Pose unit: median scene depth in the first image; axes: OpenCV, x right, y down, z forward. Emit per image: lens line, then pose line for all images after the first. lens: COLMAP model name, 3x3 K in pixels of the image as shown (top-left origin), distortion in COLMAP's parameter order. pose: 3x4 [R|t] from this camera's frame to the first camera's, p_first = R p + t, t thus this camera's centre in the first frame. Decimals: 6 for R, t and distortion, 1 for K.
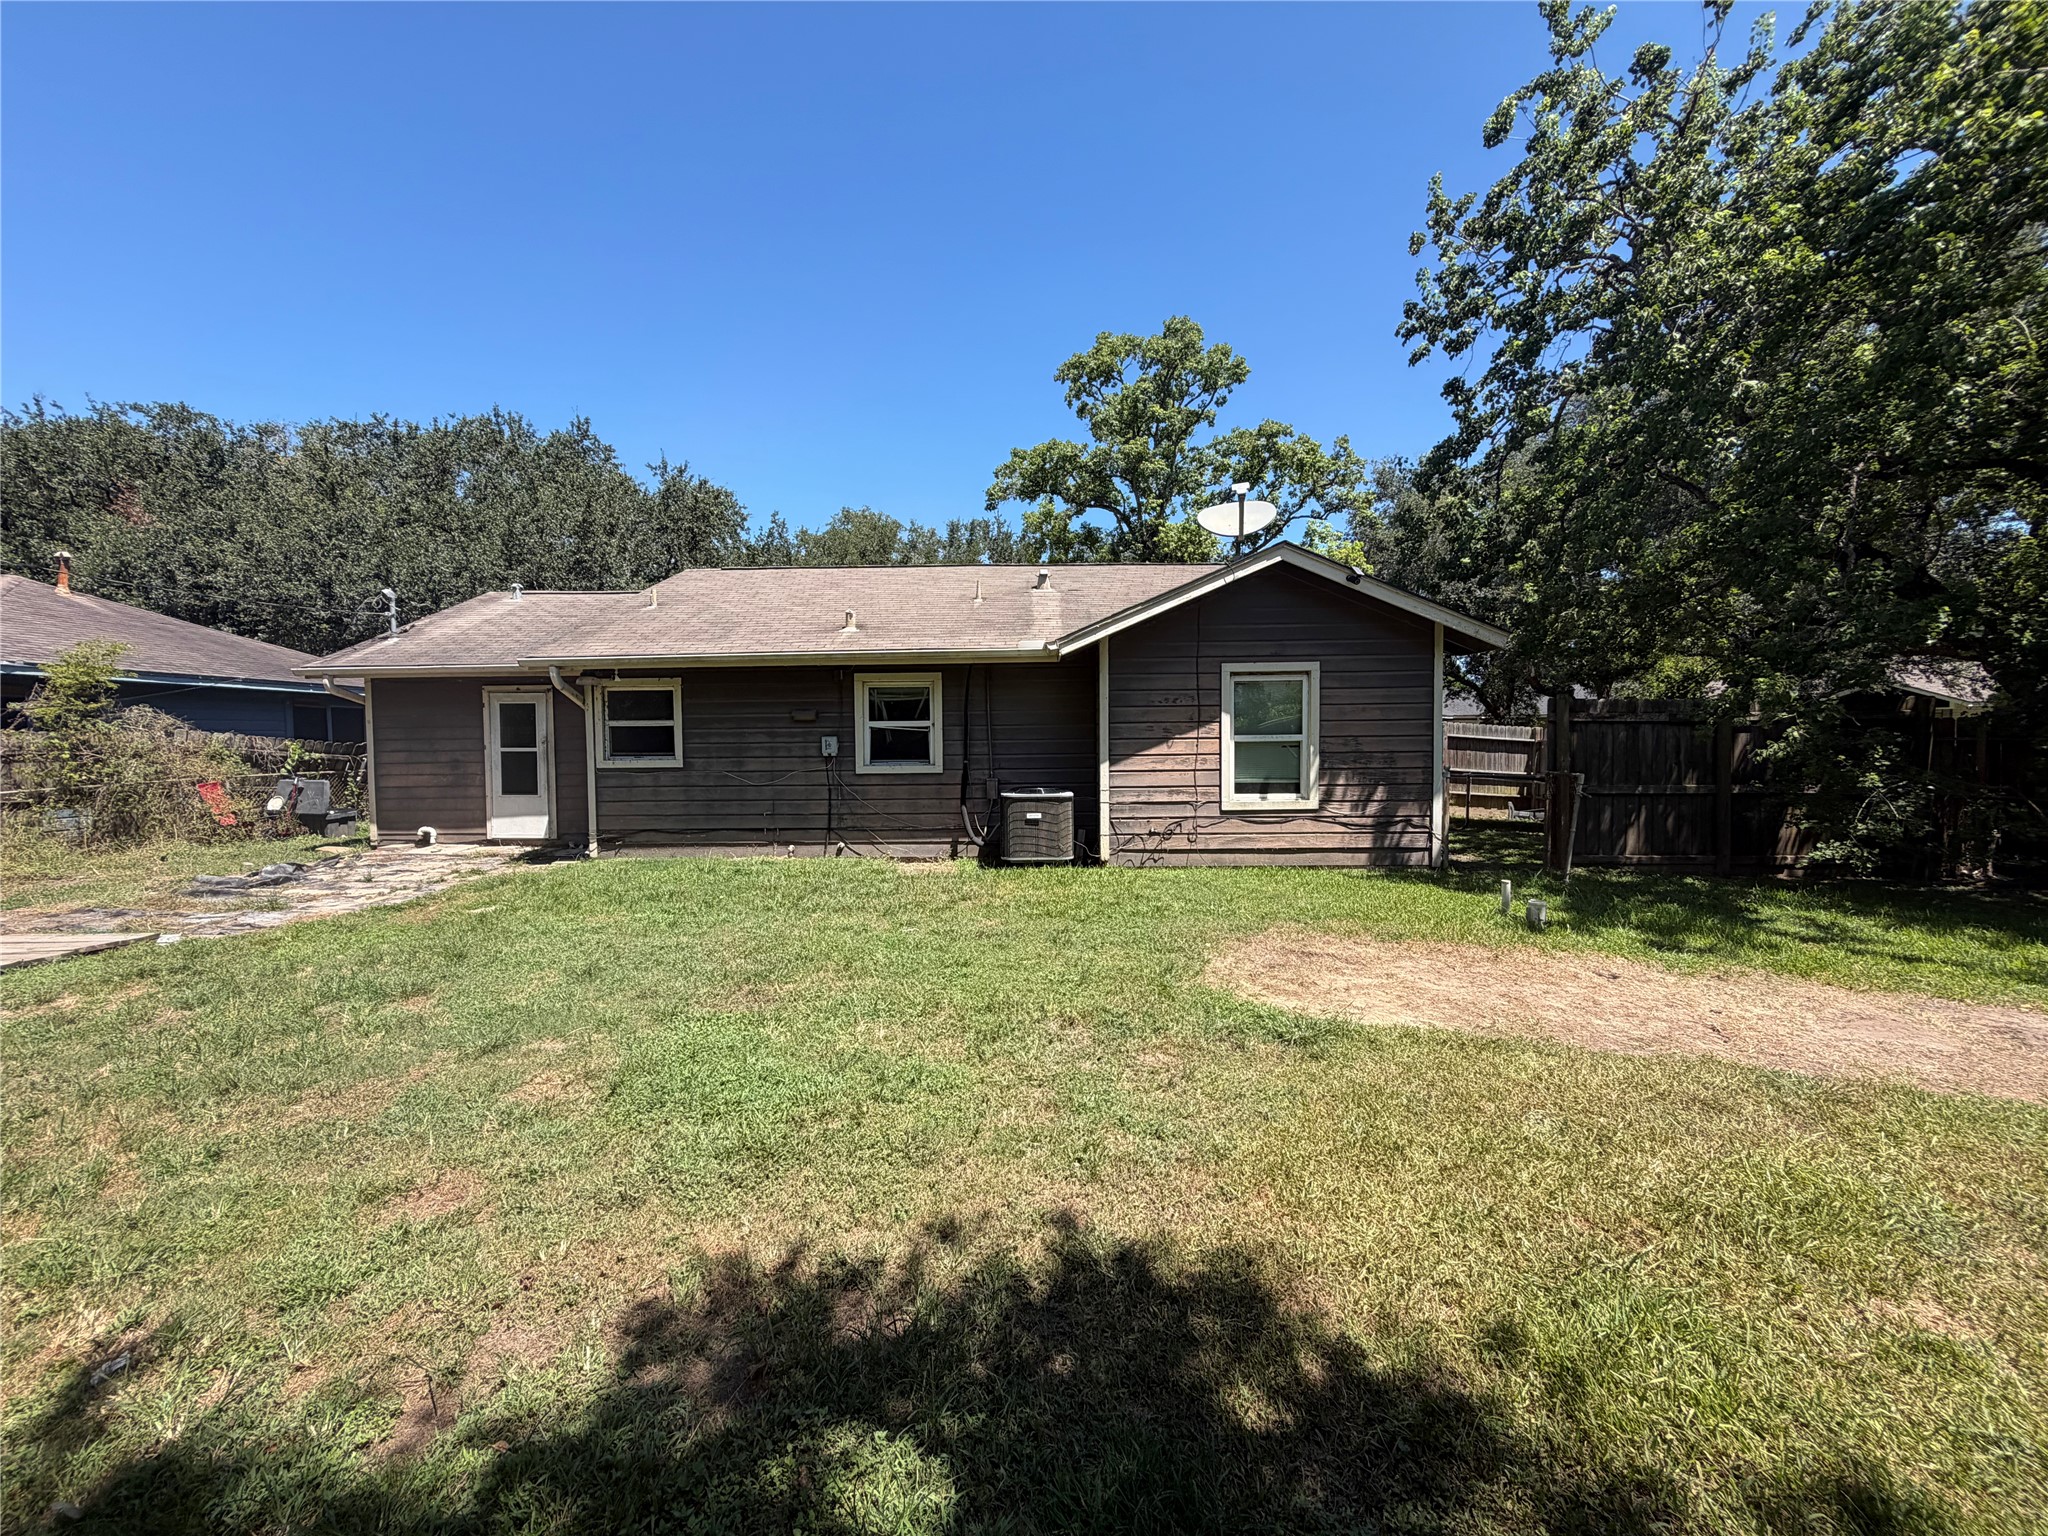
lens RADIAL K [[809.1, 0, 1021.3], [0, 809.1, 774.2], [0, 0, 1]] dist [0.000381, 0.000061]
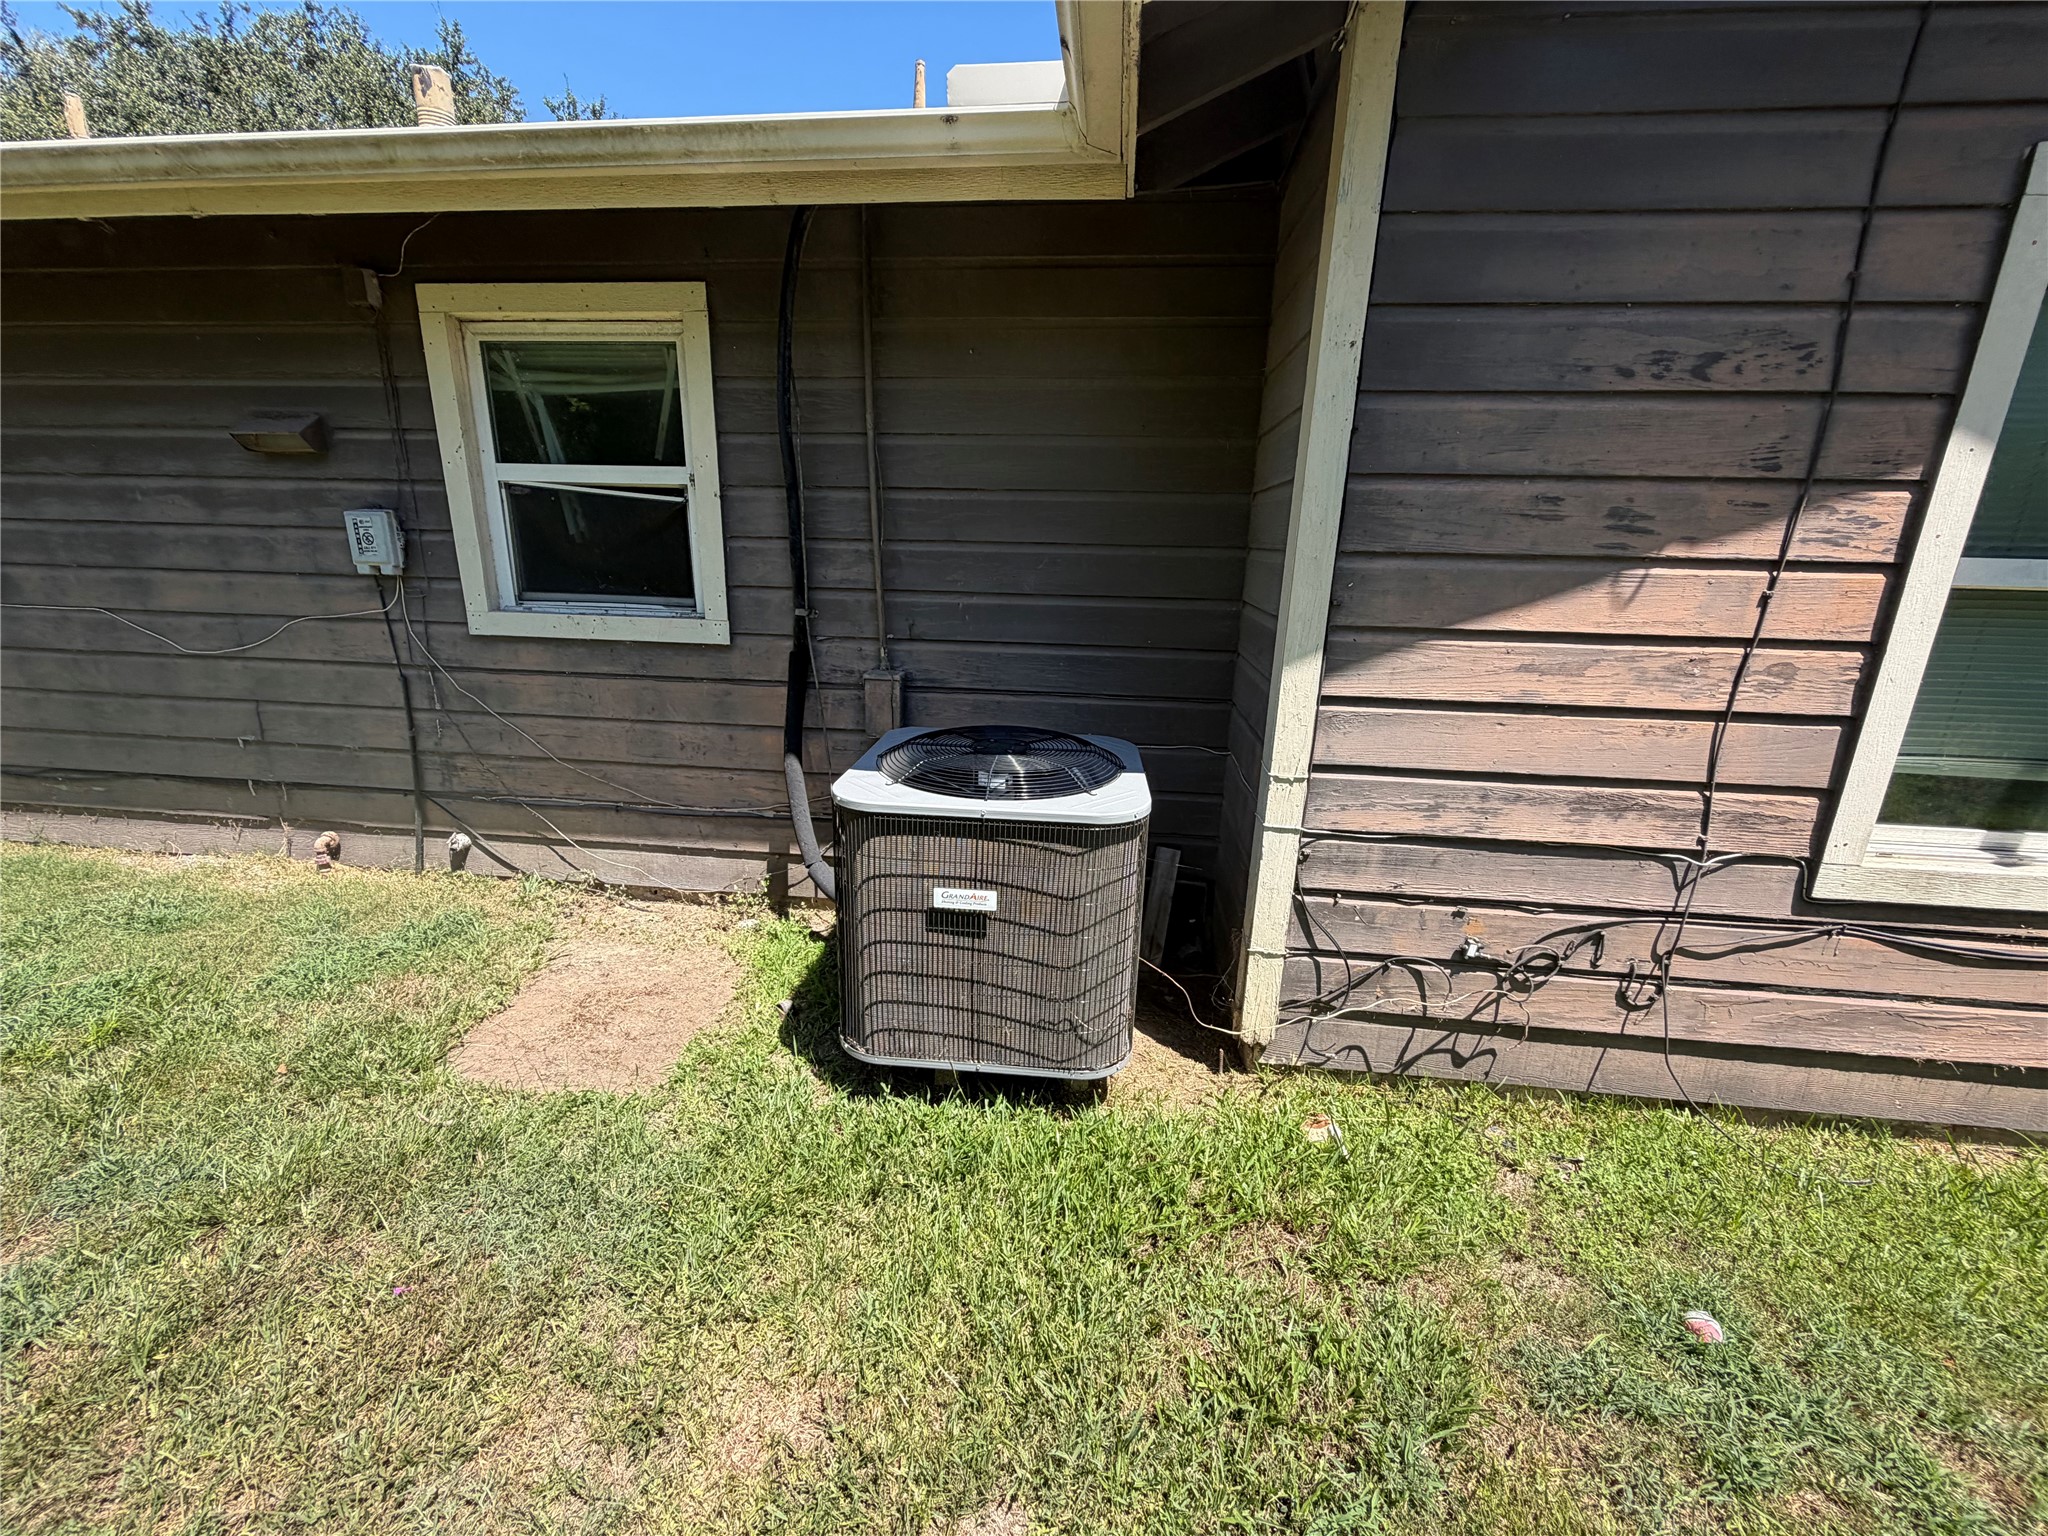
lens RADIAL K [[809.1, 0, 1023.1], [0, 809.1, 769.2], [0, 0, 1]] dist [0.000381, 0.000061]
pose [[0.995461, 0.057669, -0.075704, 0.041132], [-0.039356, 0.973738, 0.224246, -0.029435], [0.086647, -0.220249, 0.971588, 0.706951]]
